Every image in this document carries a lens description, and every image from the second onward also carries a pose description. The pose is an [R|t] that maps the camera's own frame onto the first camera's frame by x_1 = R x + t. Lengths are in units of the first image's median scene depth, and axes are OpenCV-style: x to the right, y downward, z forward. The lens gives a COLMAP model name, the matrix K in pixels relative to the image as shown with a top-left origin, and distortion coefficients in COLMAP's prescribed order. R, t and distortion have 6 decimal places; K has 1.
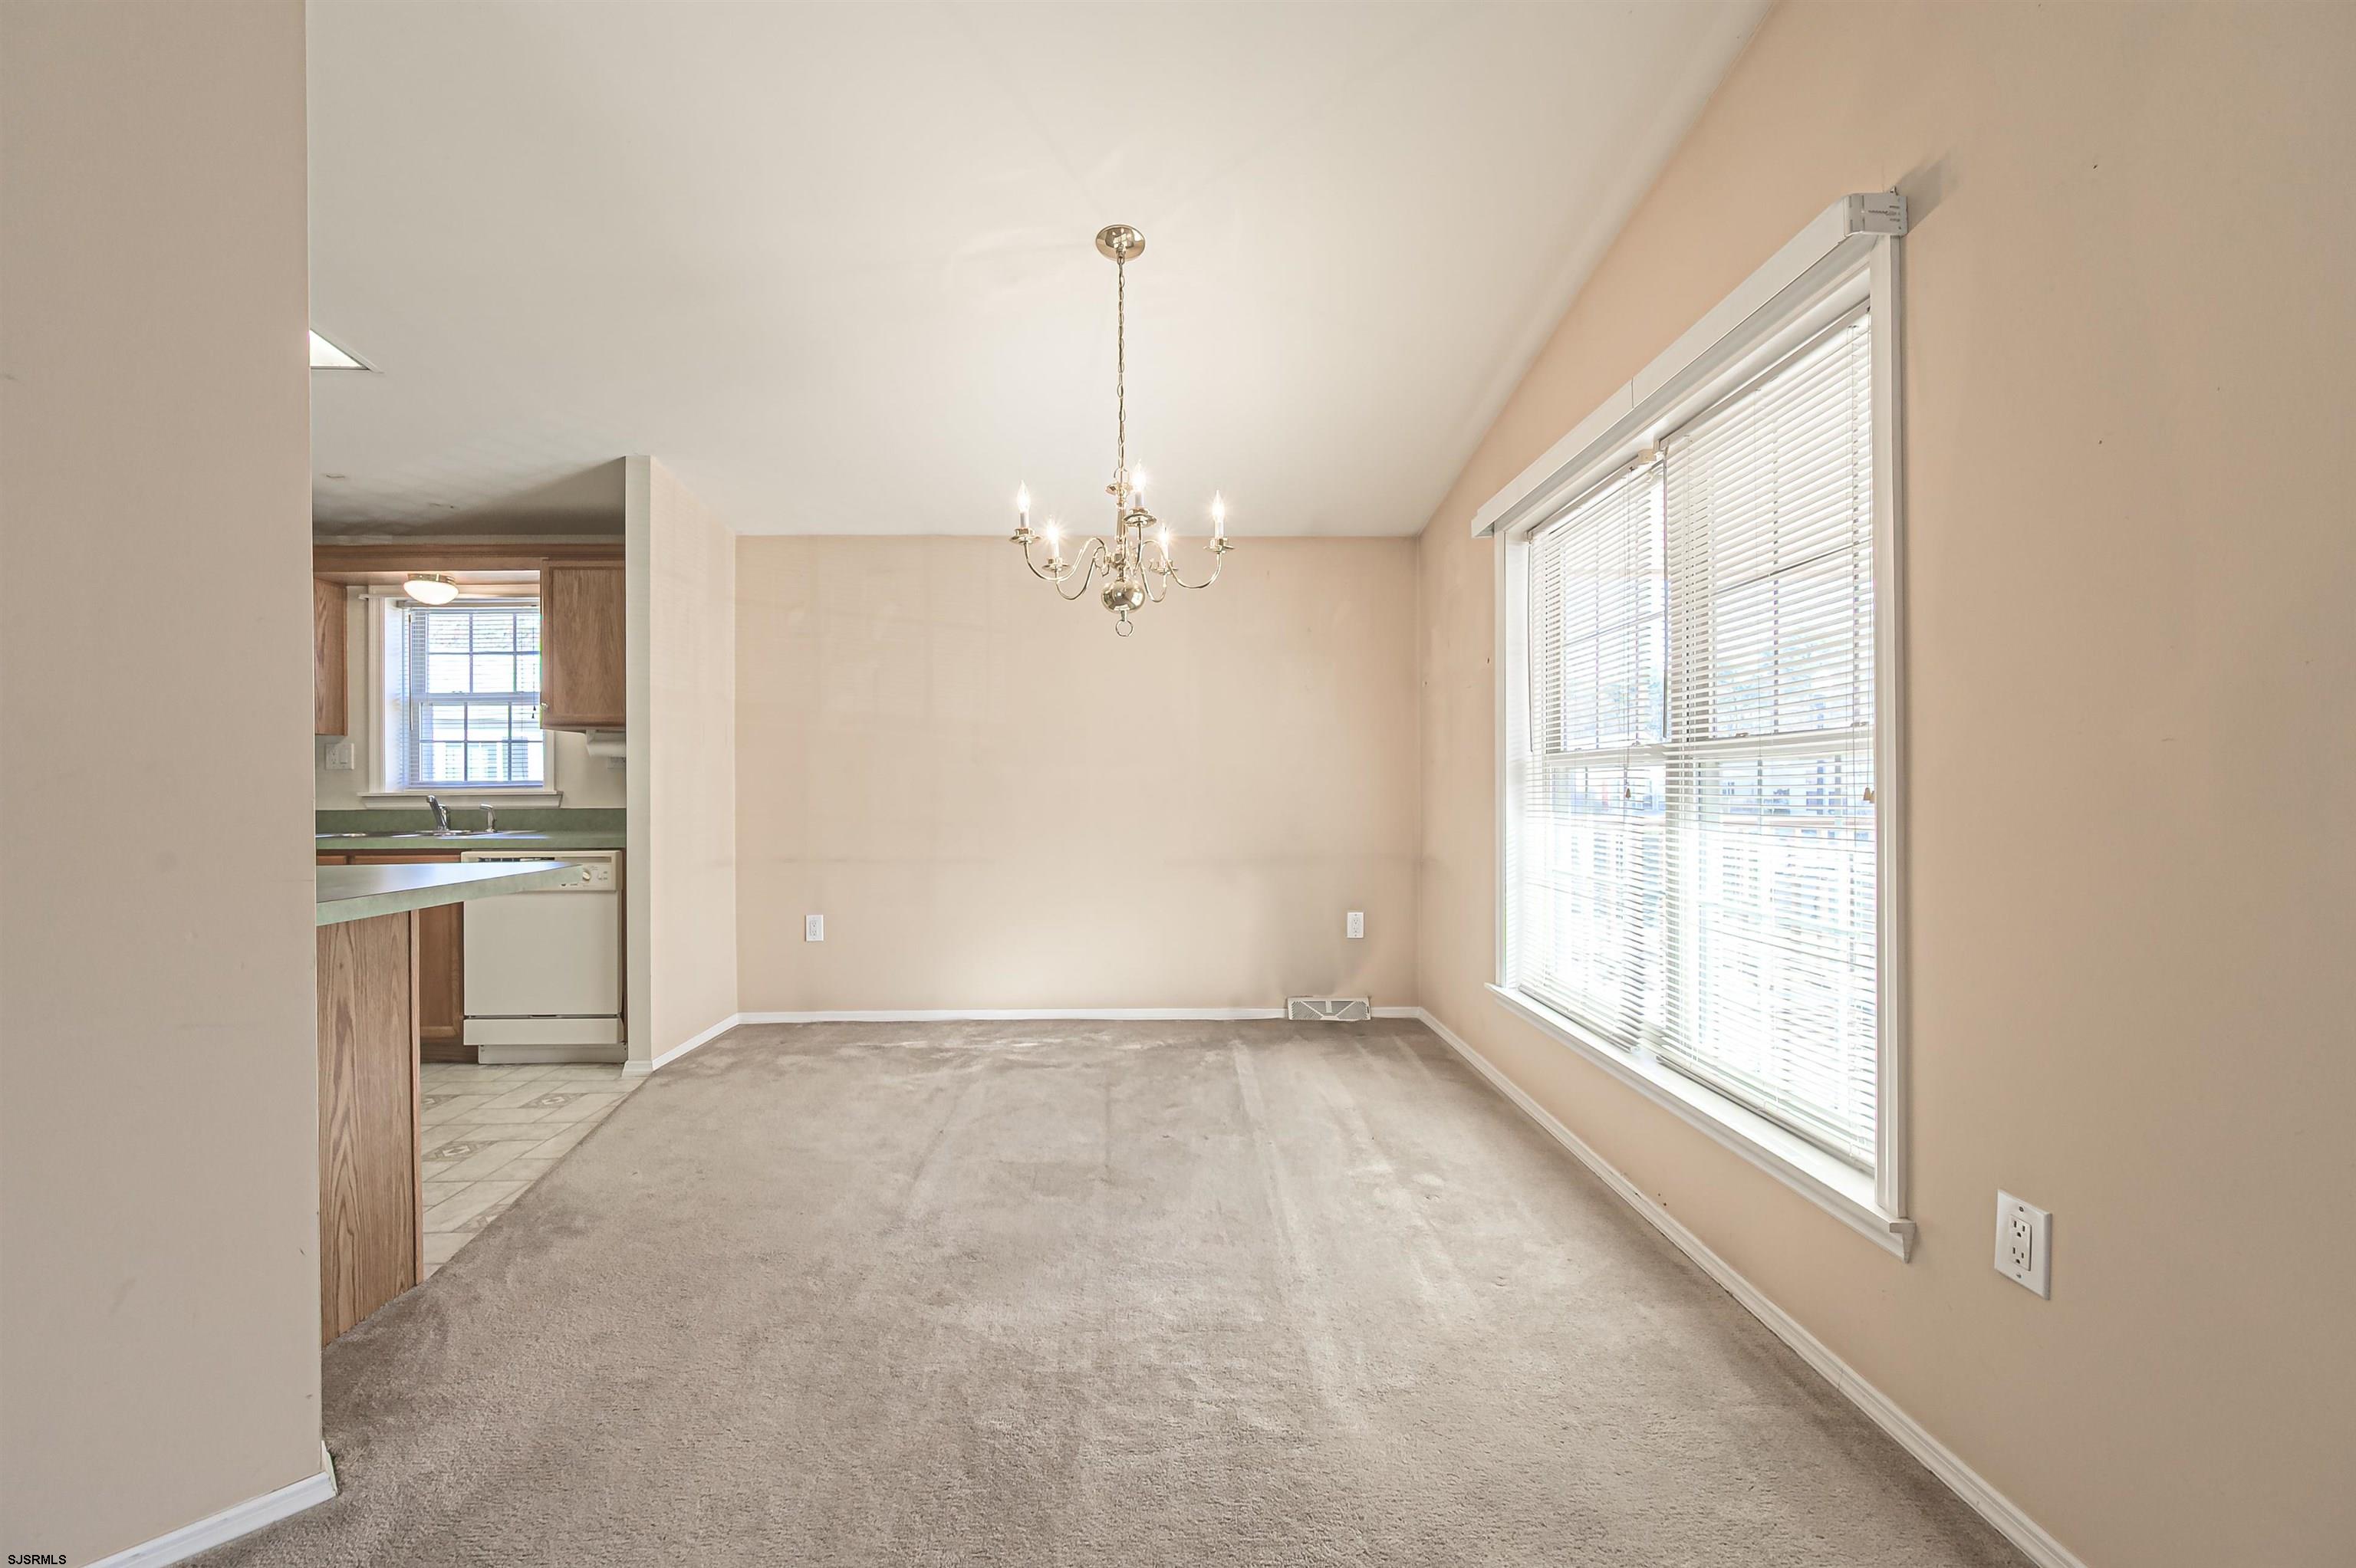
lens RADIAL K [[927.9, 0, 1185.5], [0, 927.9, 785.0], [0, 0, 1]] dist [-0.008112, 0.000365]
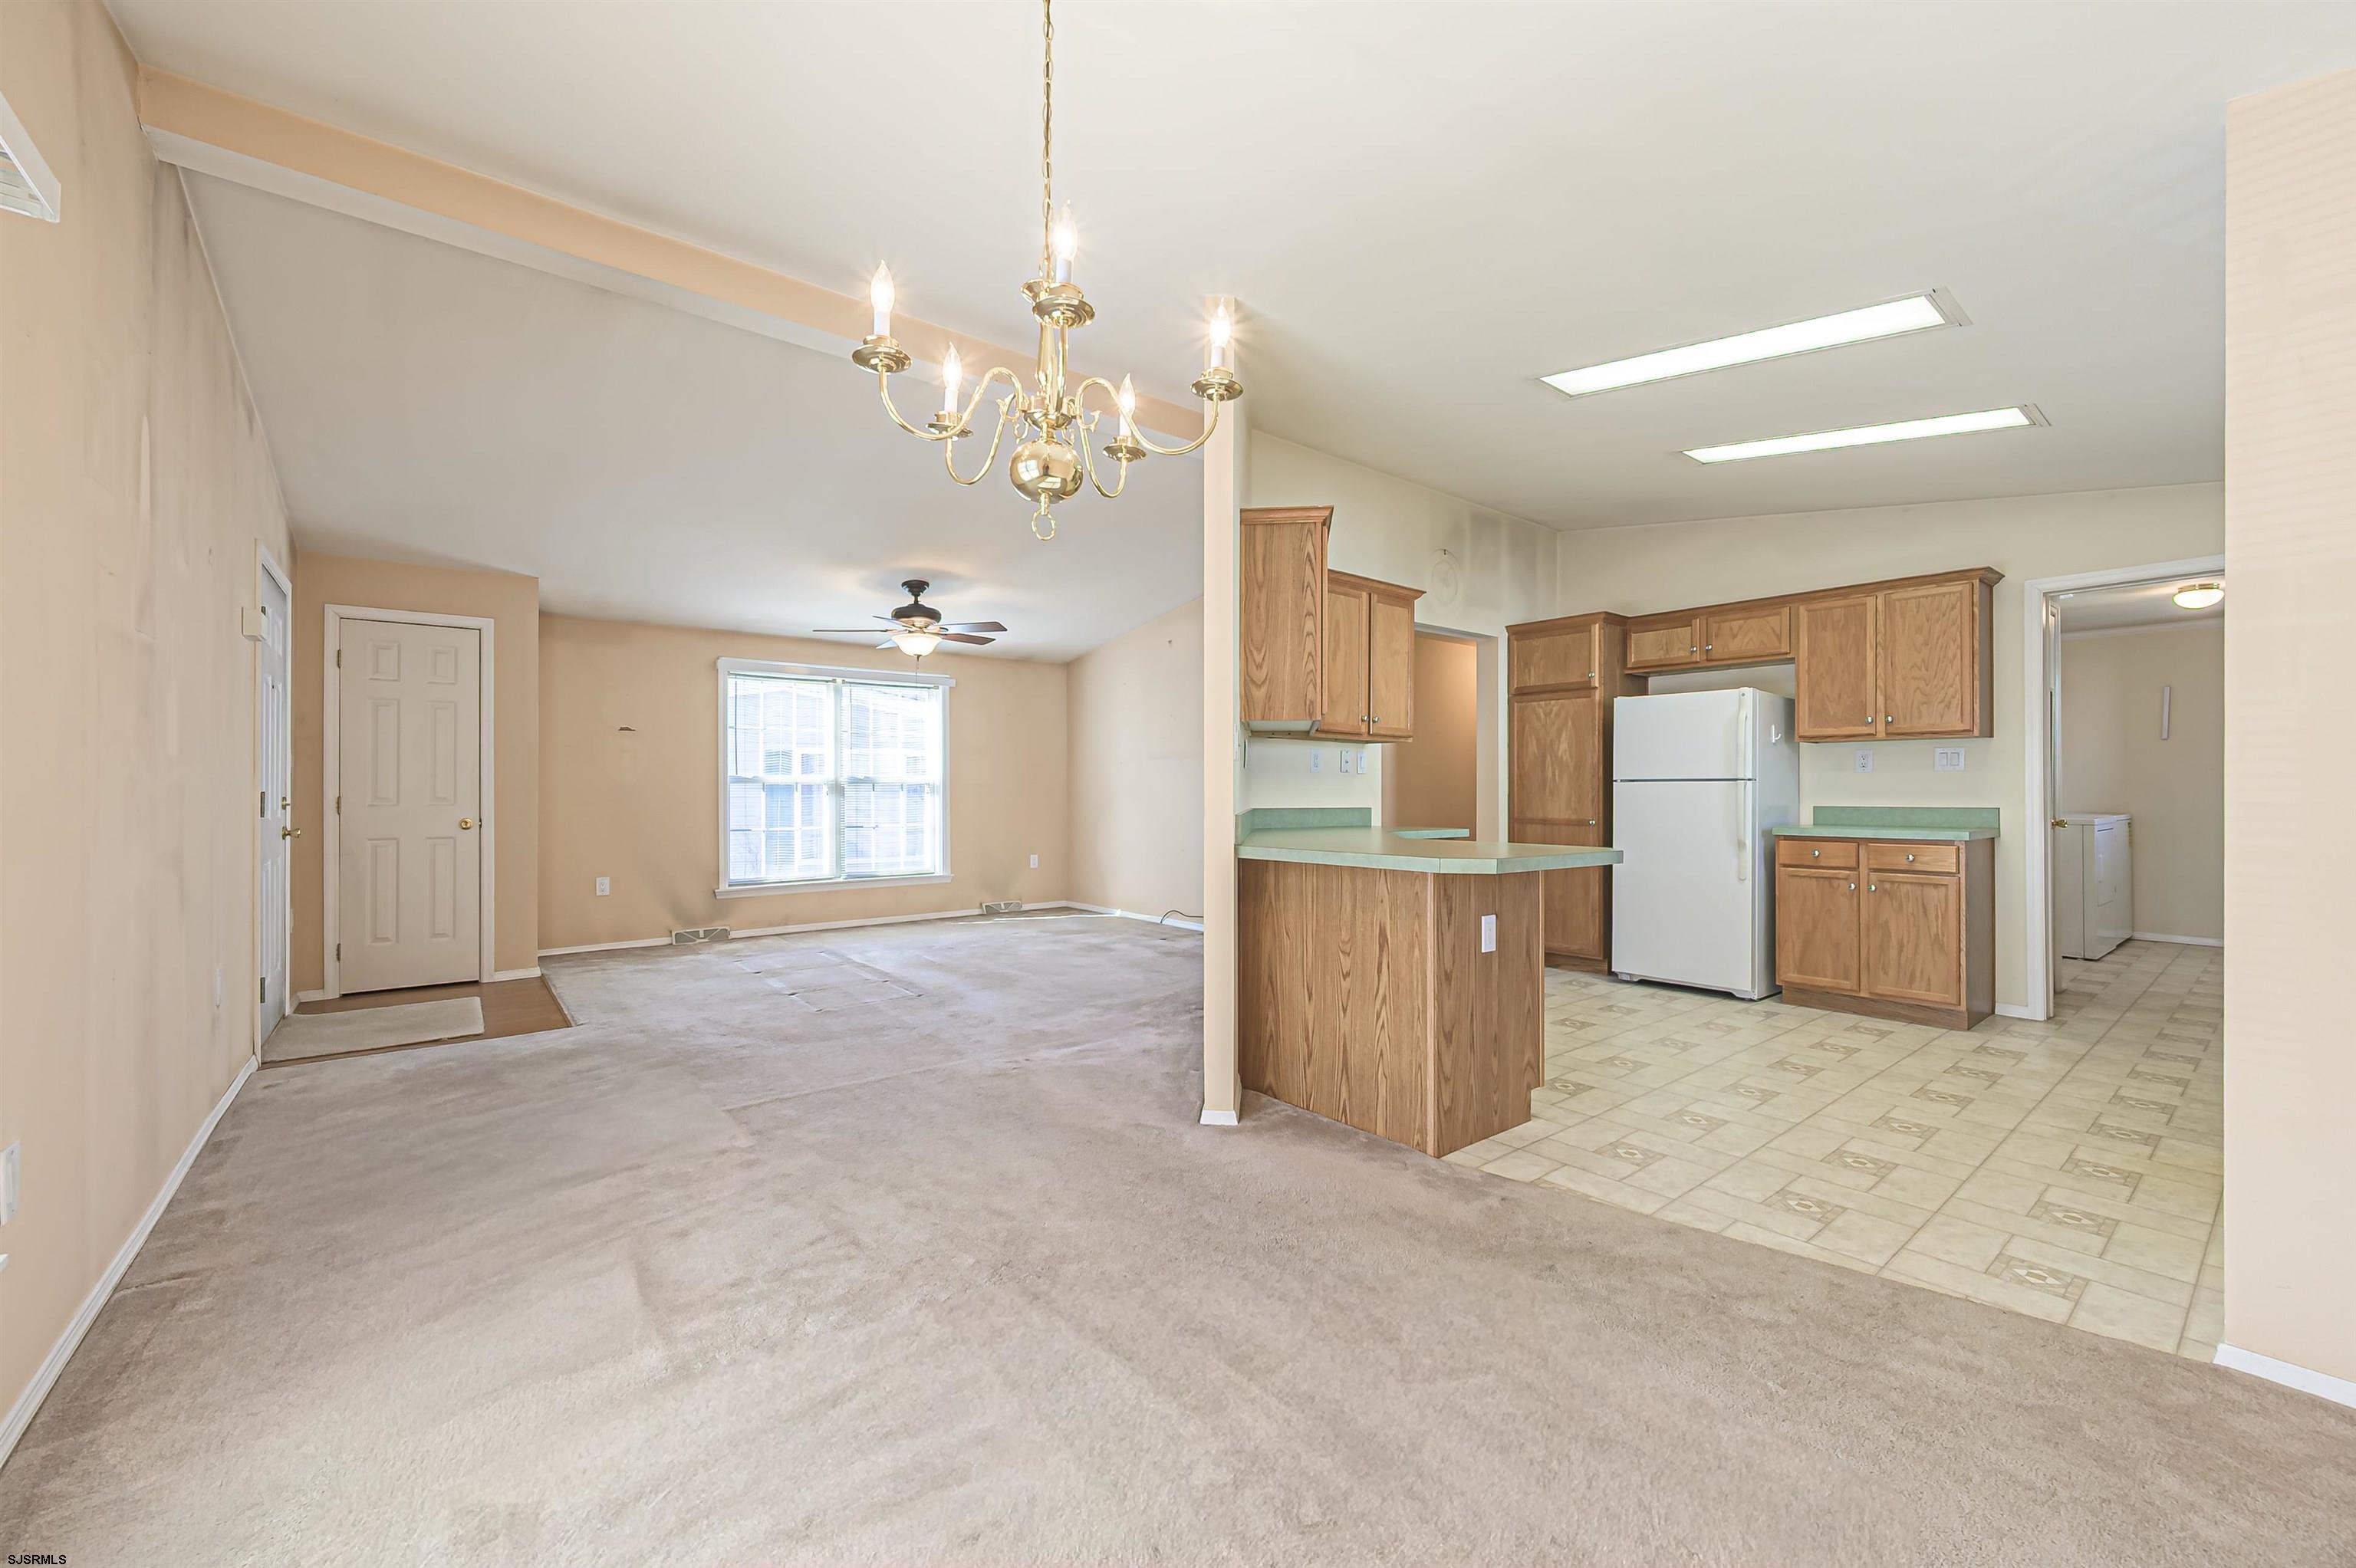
lens RADIAL K [[927.9, 0, 1163.9], [0, 927.9, 786.2], [0, 0, 1]] dist [-0.008112, 0.000365]
pose [[-0.801140, 0.007406, -0.598432, 0.158306], [0.007081, 0.999971, 0.002895, -0.003263], [0.598436, -0.001918, -0.801169, 1.012276]]
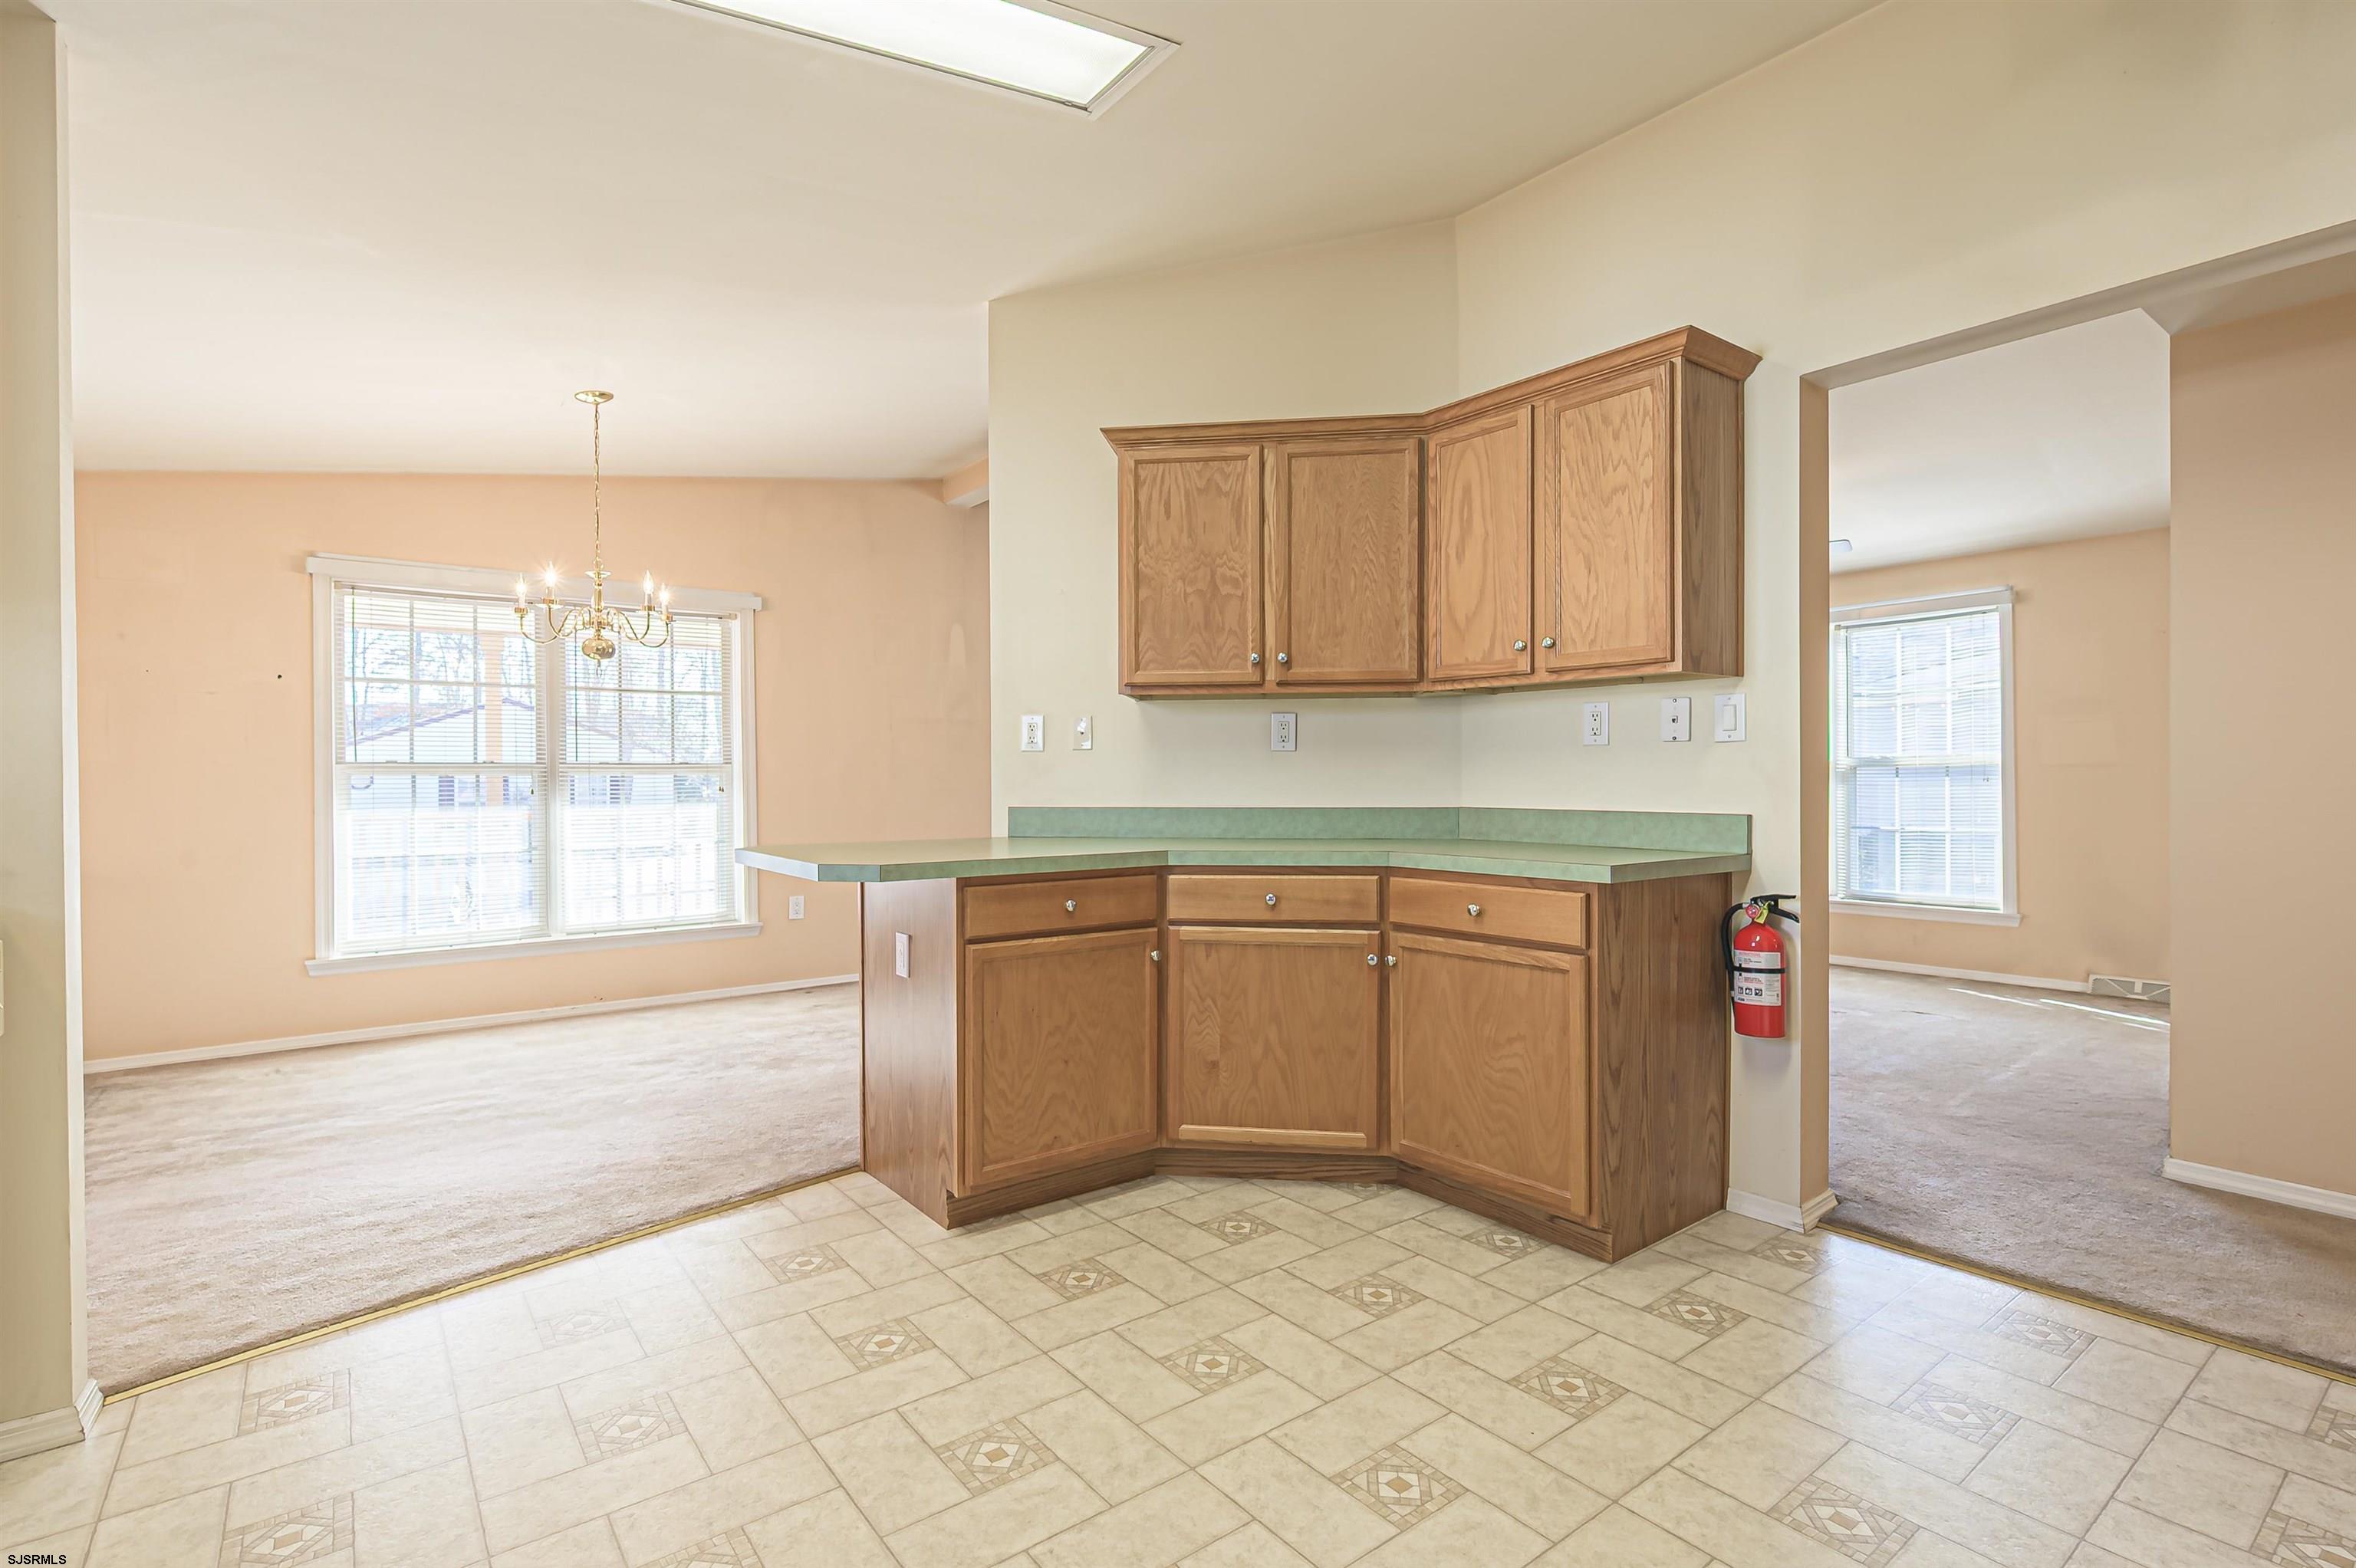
lens RADIAL K [[1108.9, 0, 1178.4], [0, 1108.9, 780.6], [0, 0, 1]] dist [-0.001520, 0.000130]
pose [[-0.586402, 0.015672, 0.809868, -1.288864], [0.014686, 0.999854, -0.008715, 0.012507], [-0.809887, 0.006783, -0.586547, 0.847843]]
